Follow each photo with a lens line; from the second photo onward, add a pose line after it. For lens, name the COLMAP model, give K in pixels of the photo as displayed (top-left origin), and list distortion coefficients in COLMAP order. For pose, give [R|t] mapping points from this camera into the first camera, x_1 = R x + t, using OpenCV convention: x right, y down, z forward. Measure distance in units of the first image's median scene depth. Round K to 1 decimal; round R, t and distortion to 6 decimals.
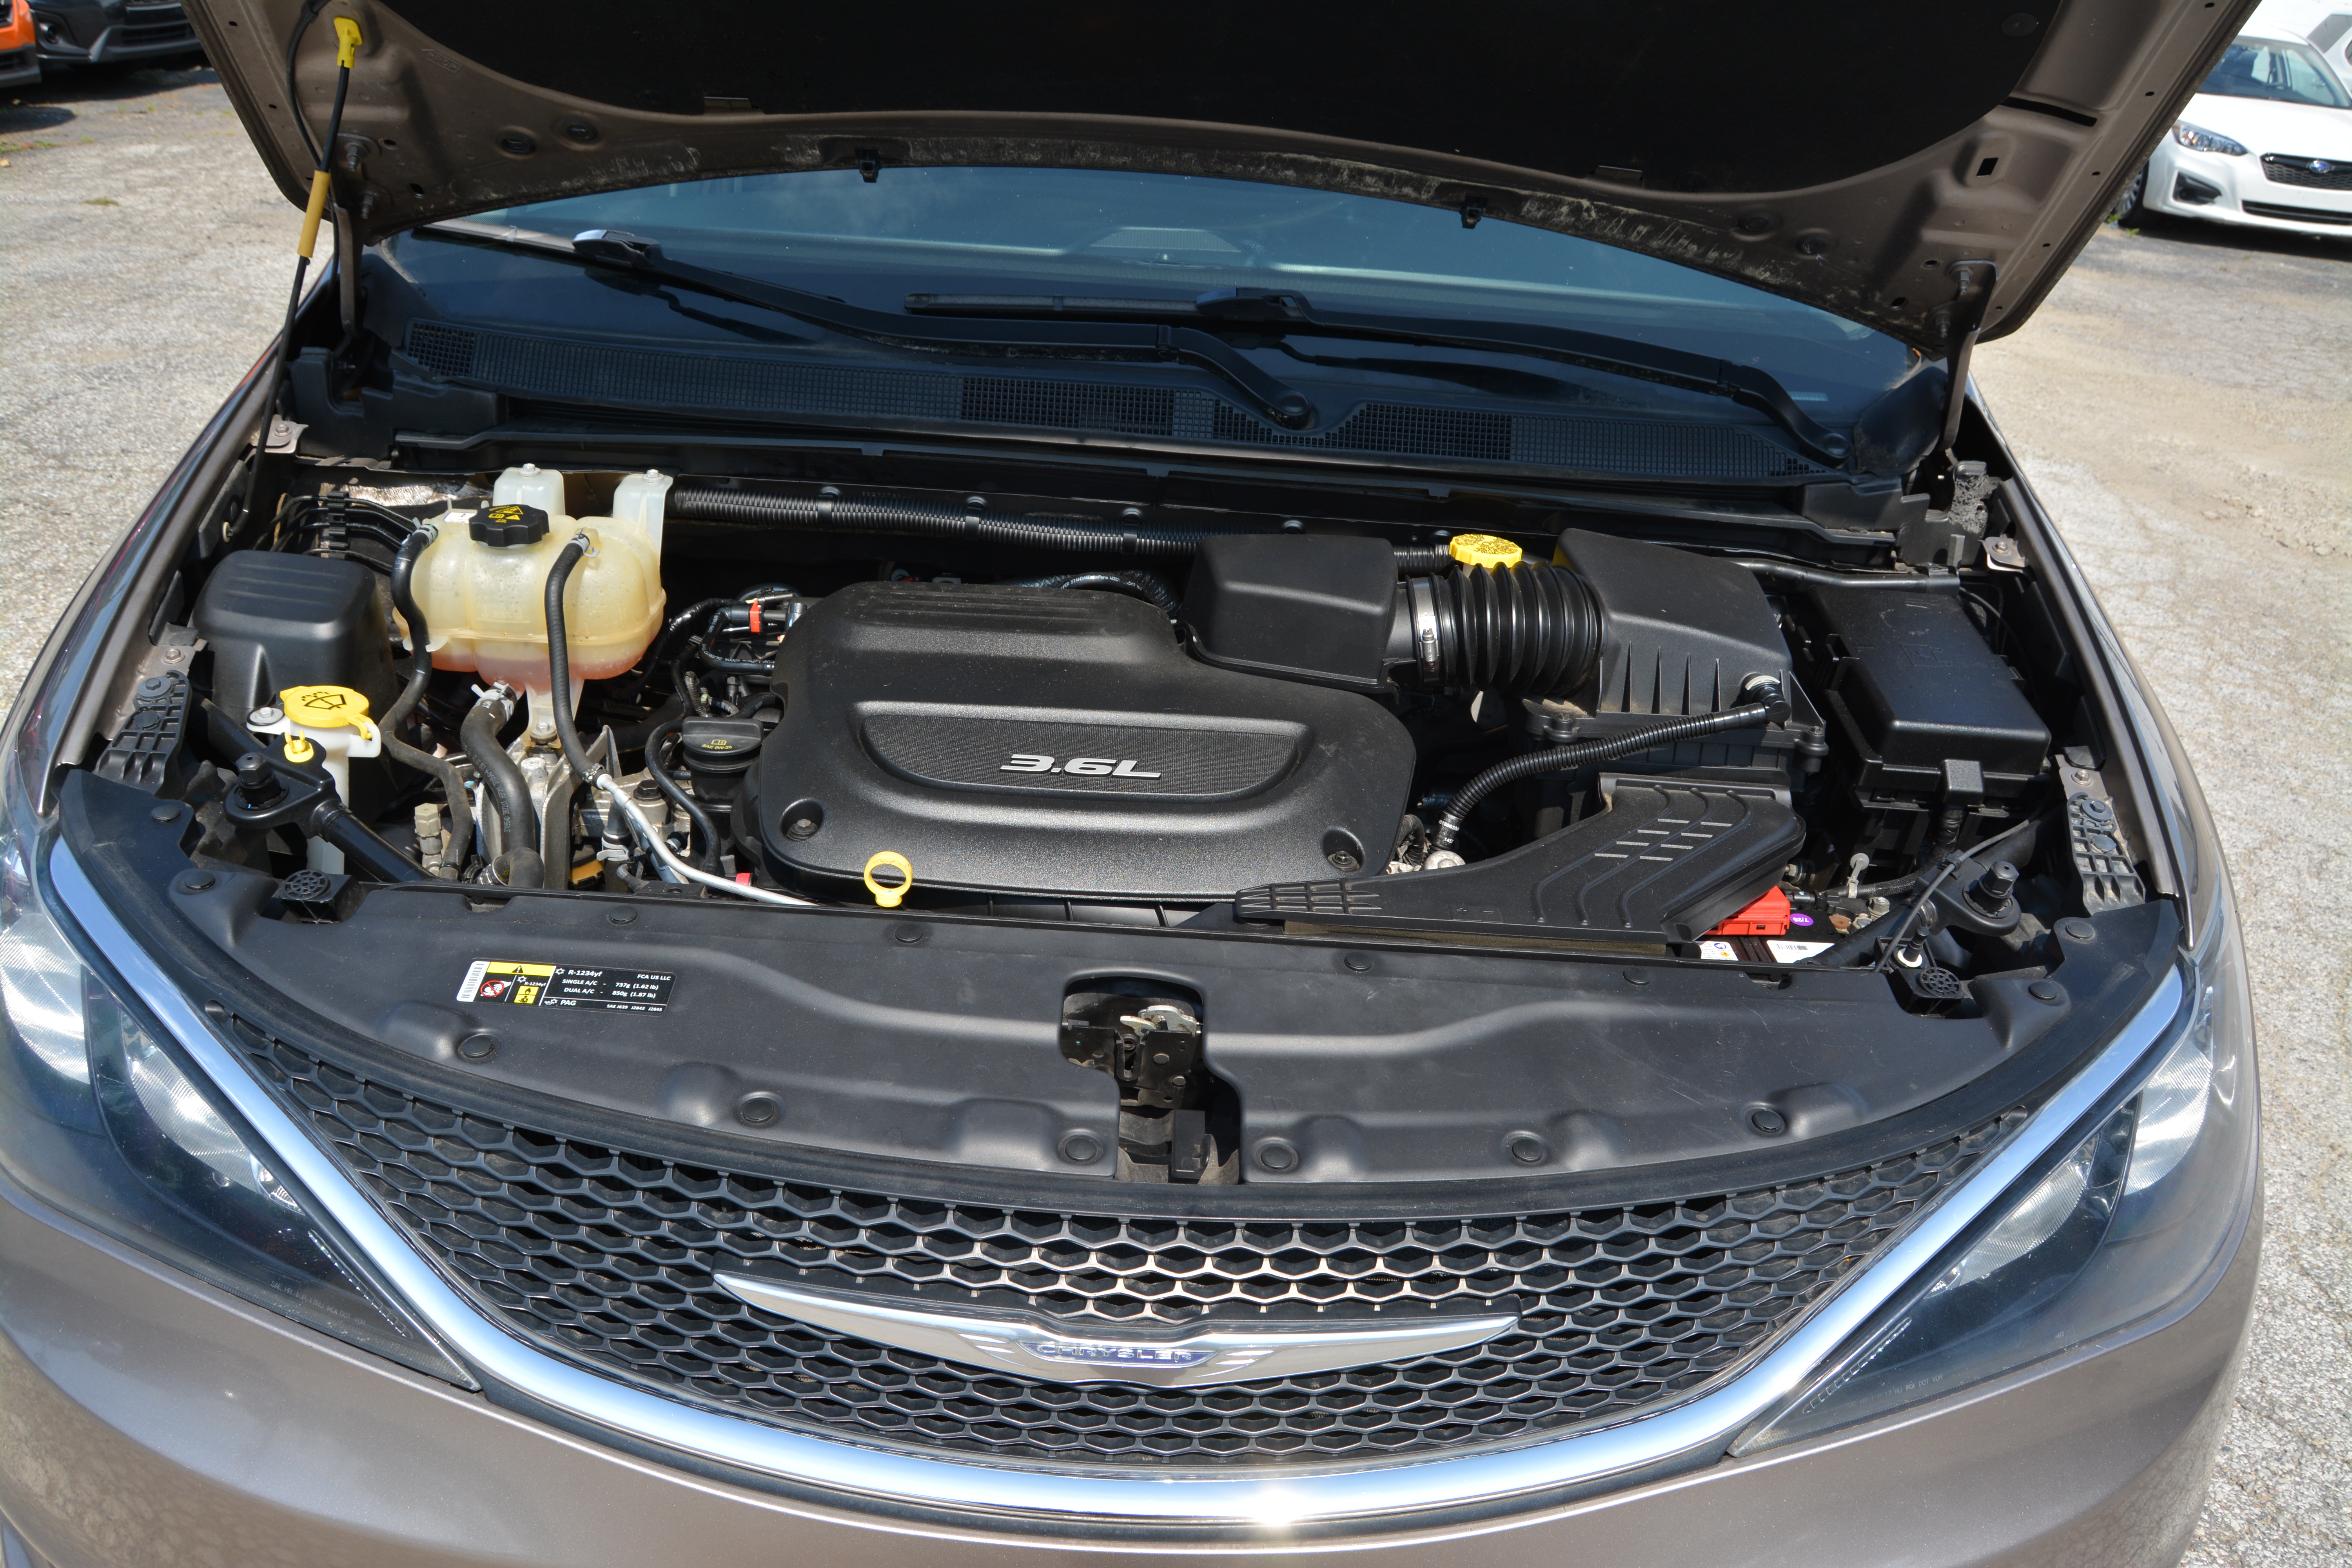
lens RADIAL K [[1840.4, 0, 1176.0], [0, 1840.4, 784.0], [0, 0, 1]] dist [-0.097090, 0.041210]
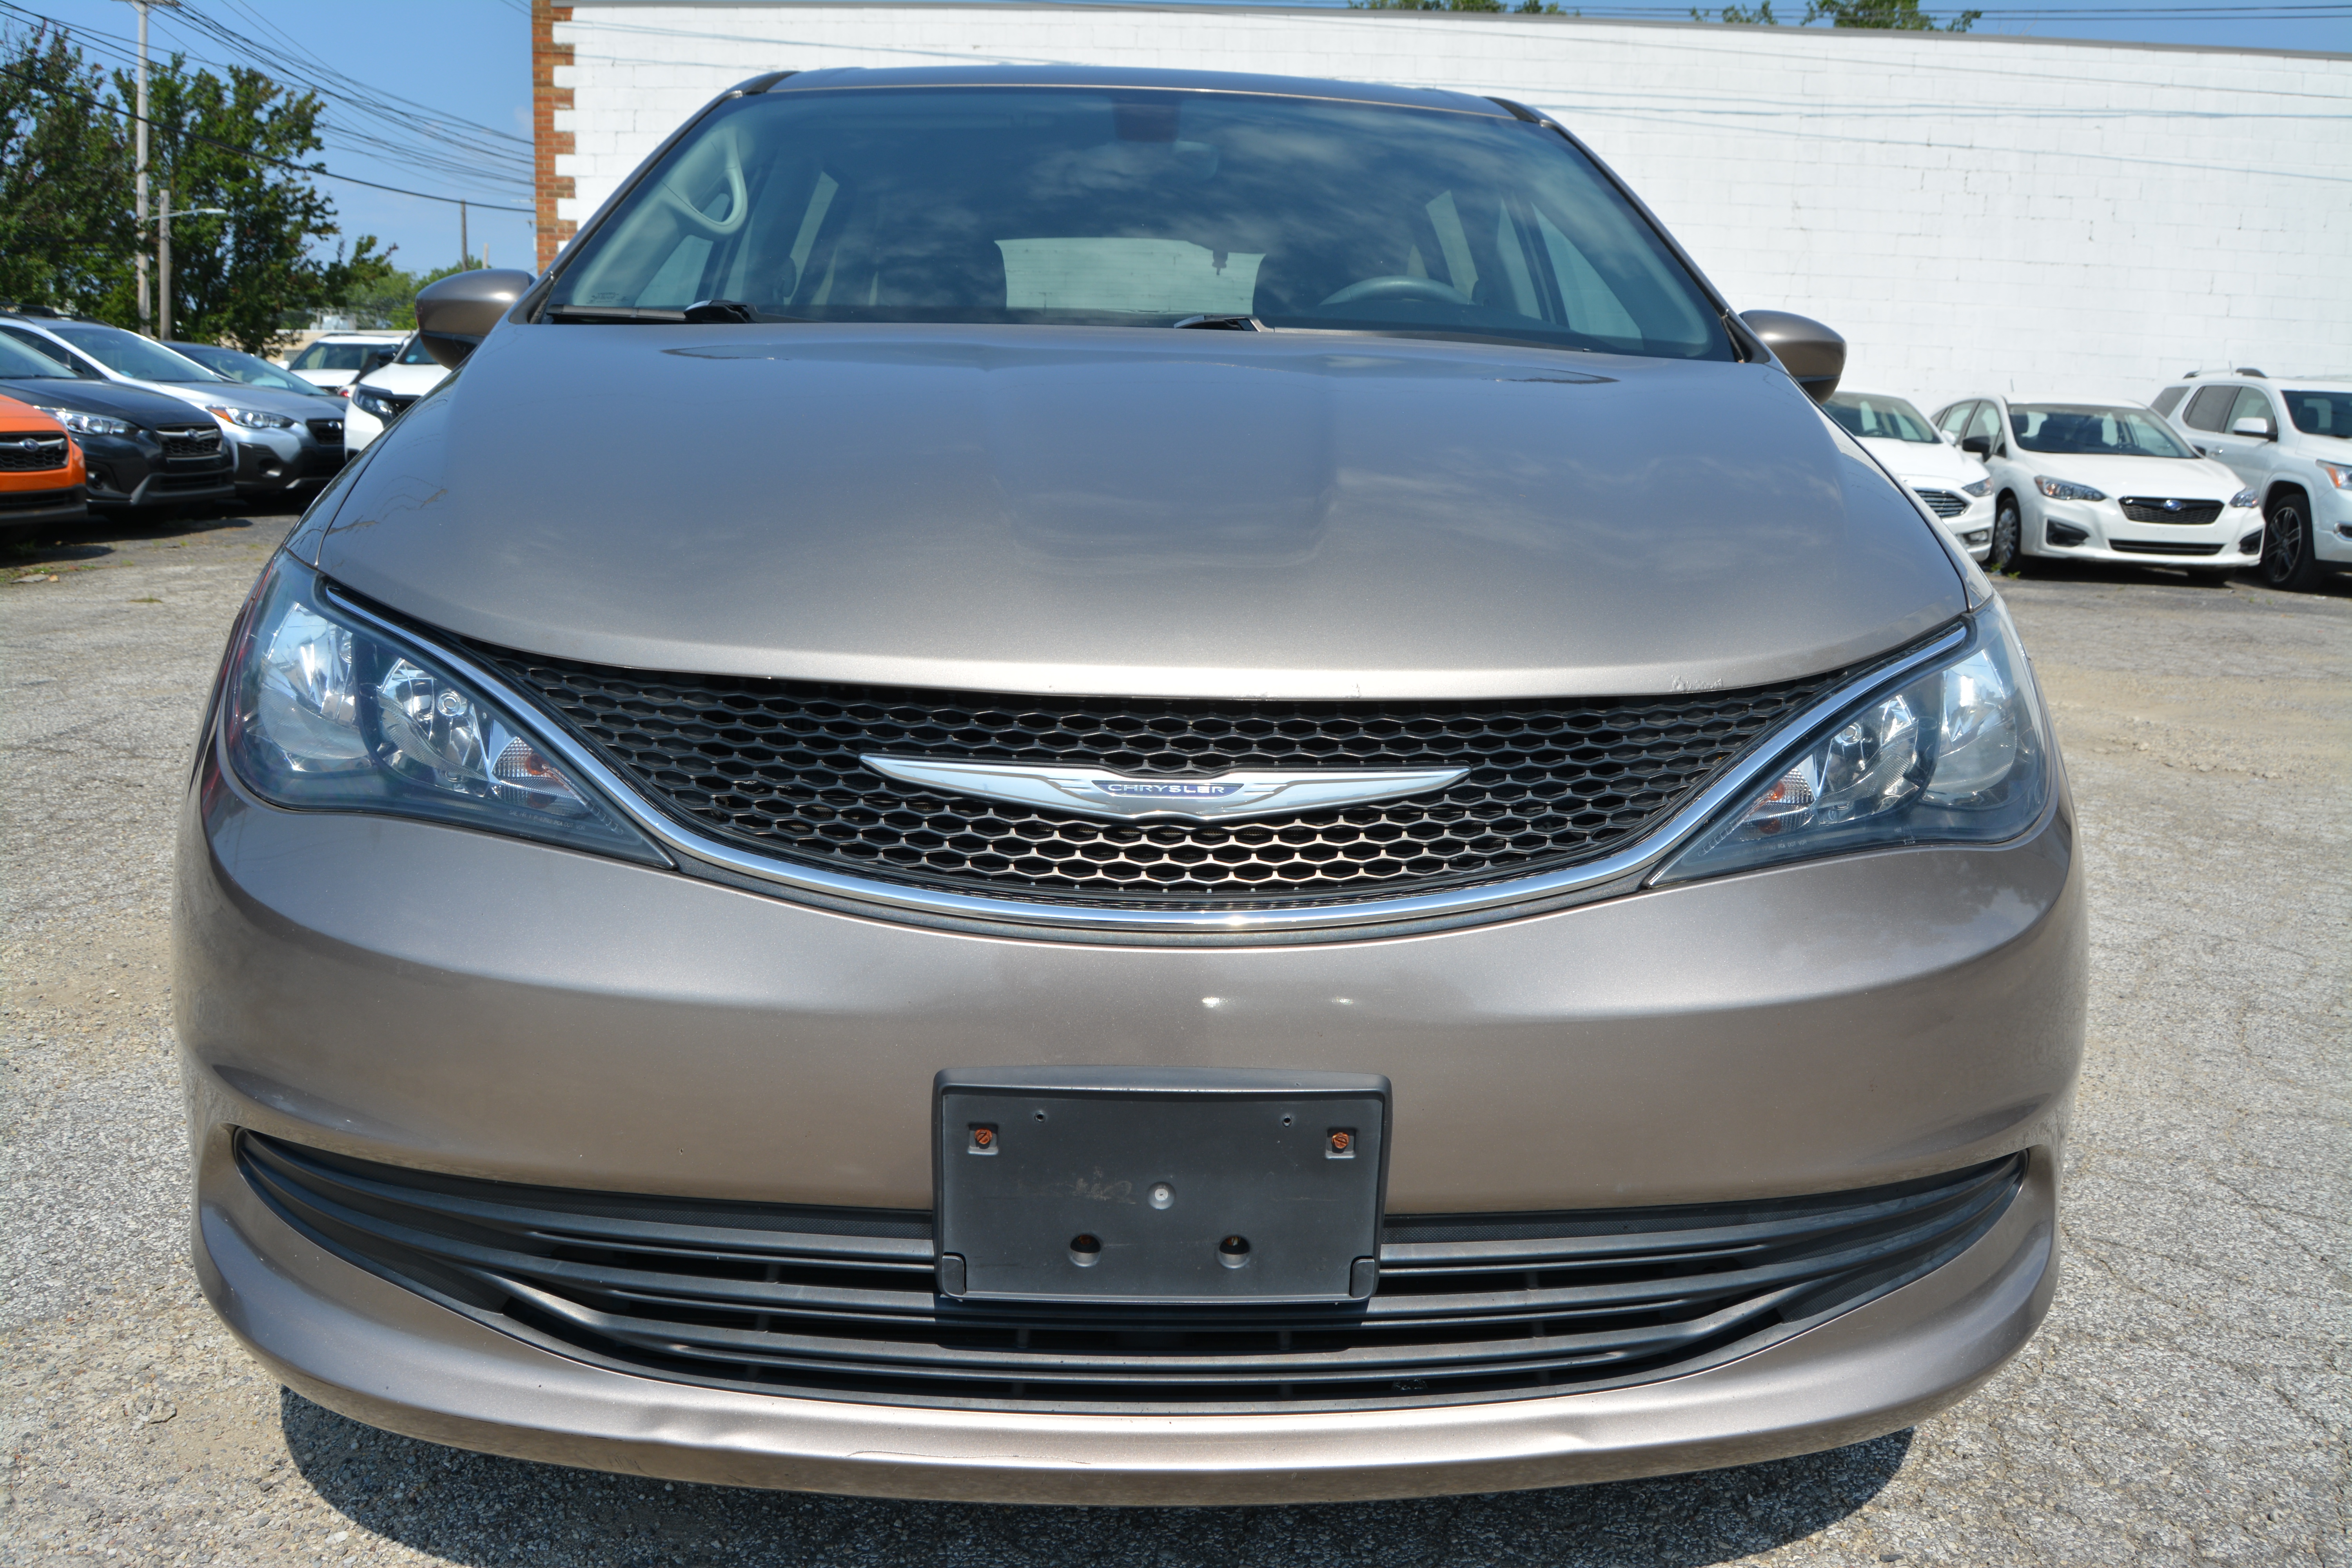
lens RADIAL K [[1840.4, 0, 1176.0], [0, 1840.4, 784.0], [0, 0, 1]] dist [-0.097090, 0.041210]
pose [[0.998550, -0.048547, 0.023265, -0.007959], [0.052802, 0.967433, -0.247559, 0.087740], [-0.010490, 0.248429, 0.968593, -0.040416]]
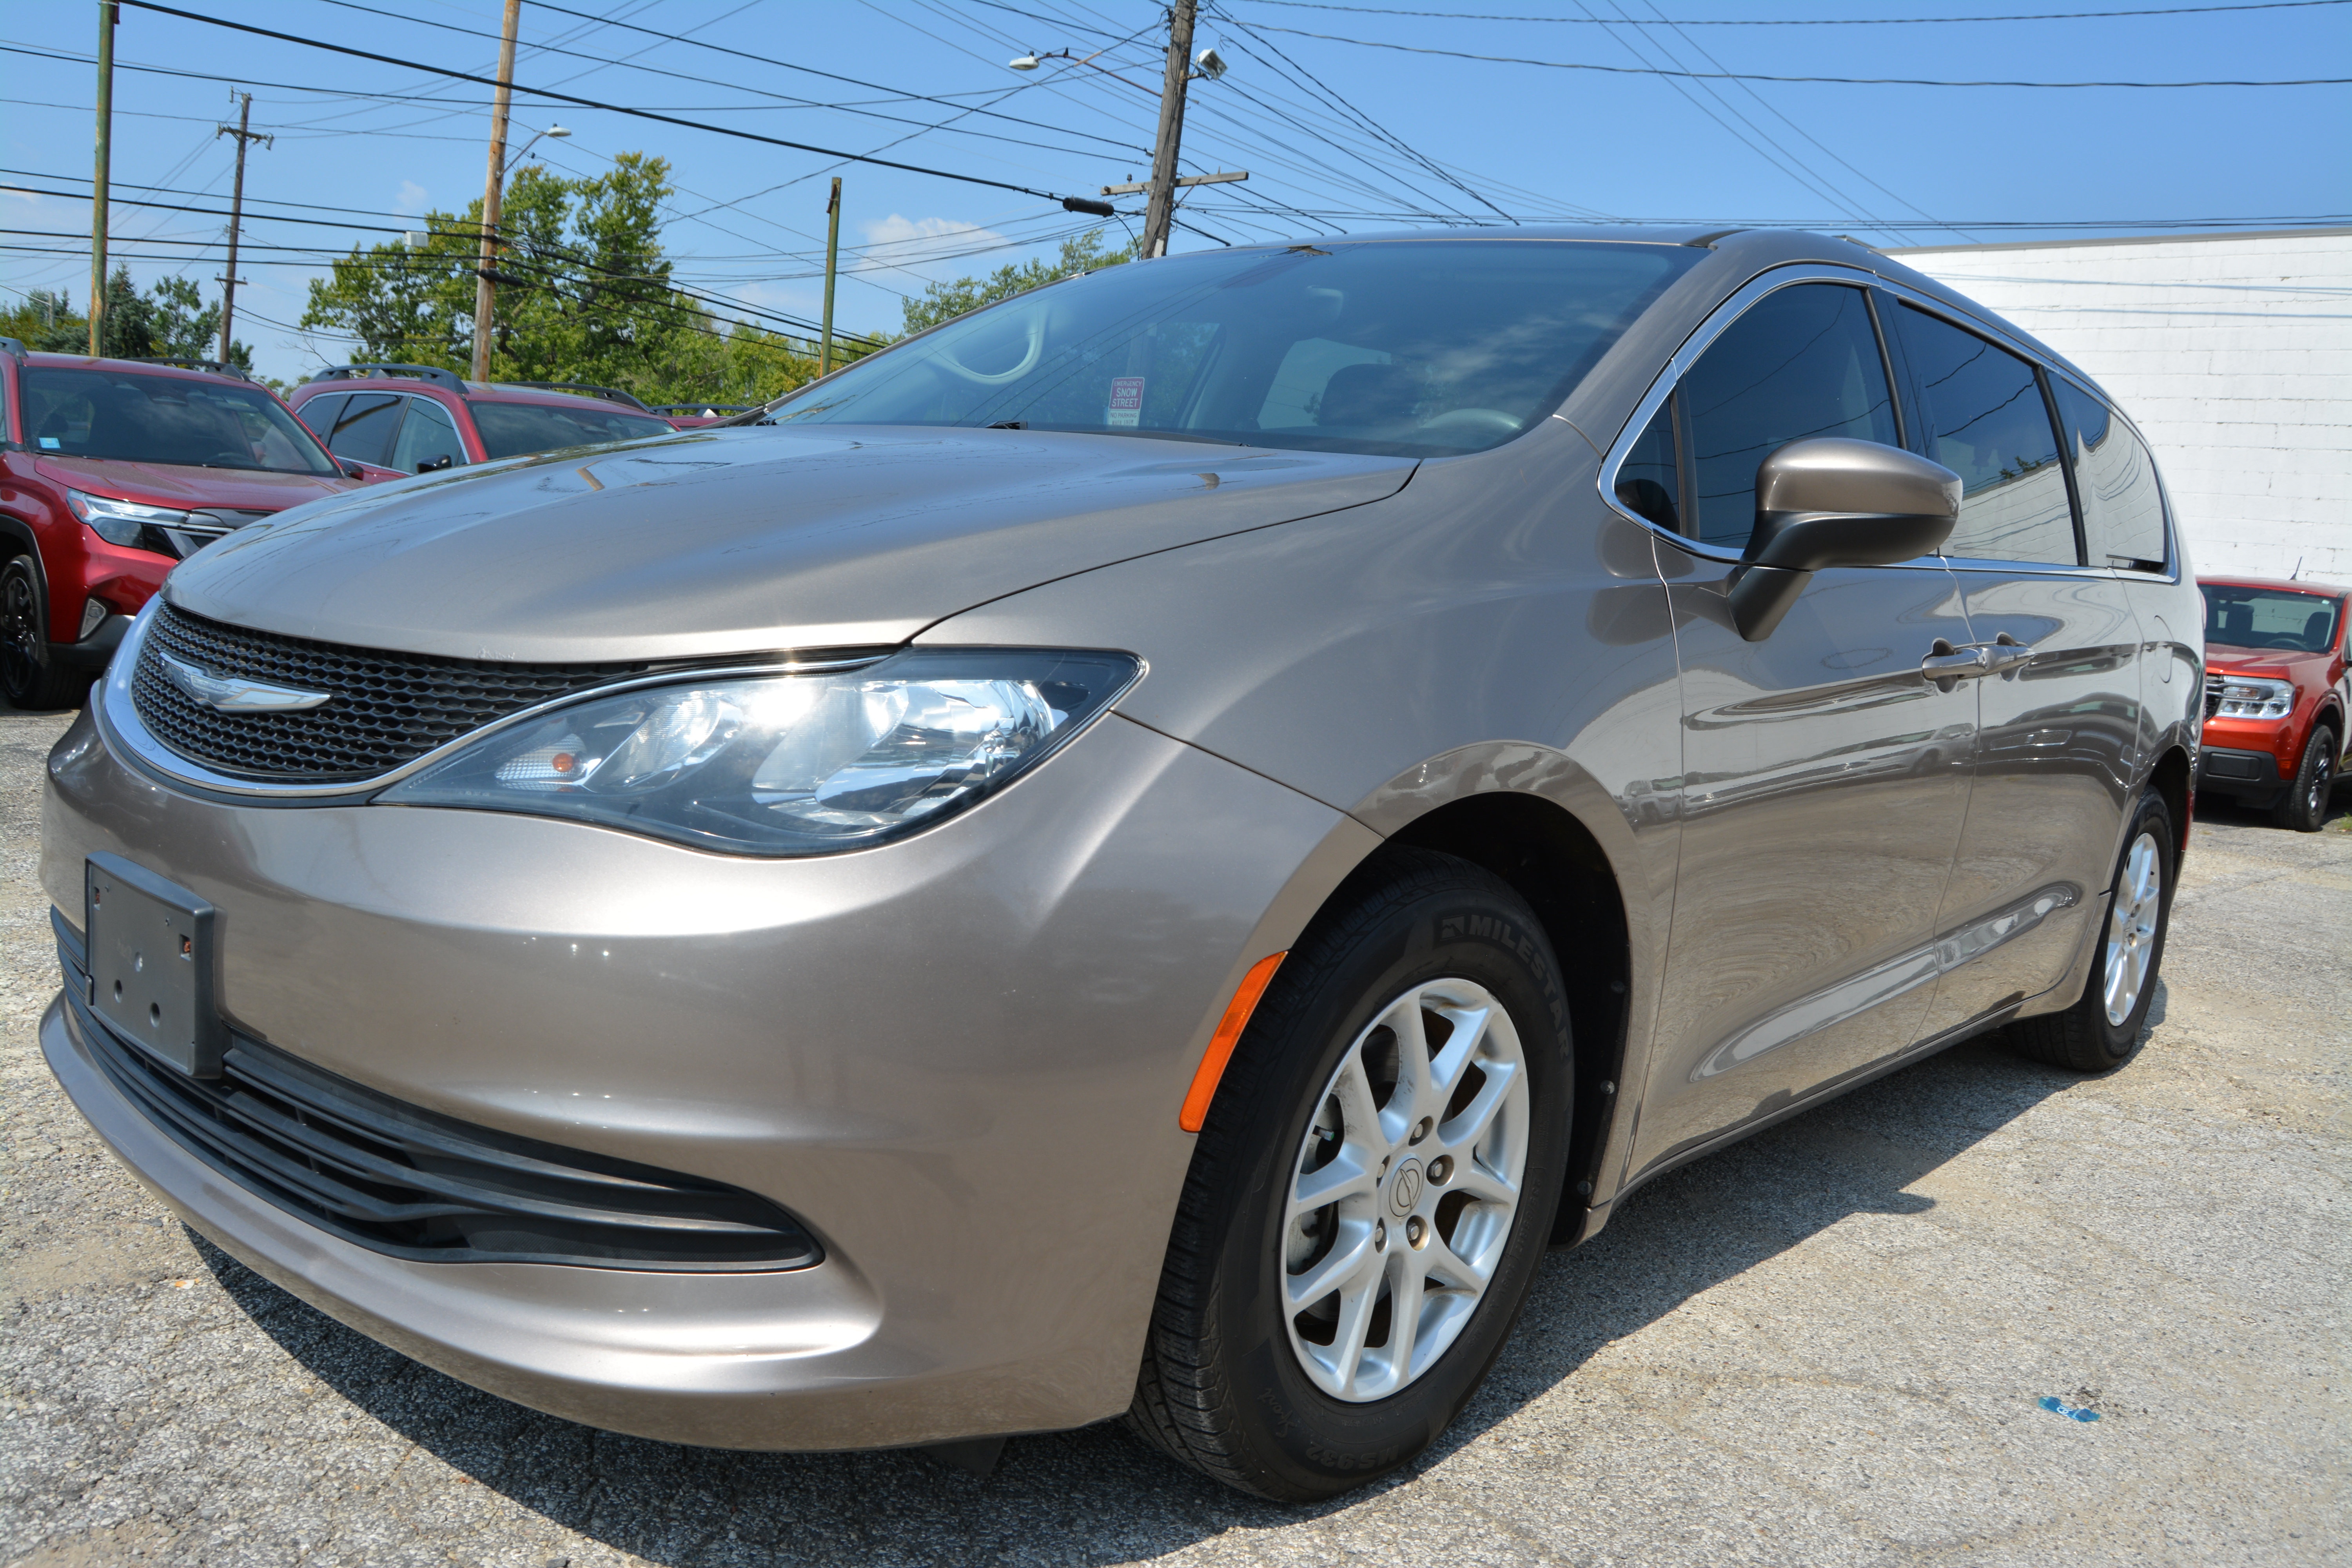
lens RADIAL K [[1840.4, 0, 1176.0], [0, 1840.4, 784.0], [0, 0, 1]] dist [-0.097090, 0.041210]
pose [[0.745052, 0.071847, -0.663125, 0.267964], [-0.326141, 0.906471, -0.268222, 0.079372], [0.581832, 0.416112, 0.698800, 0.044455]]
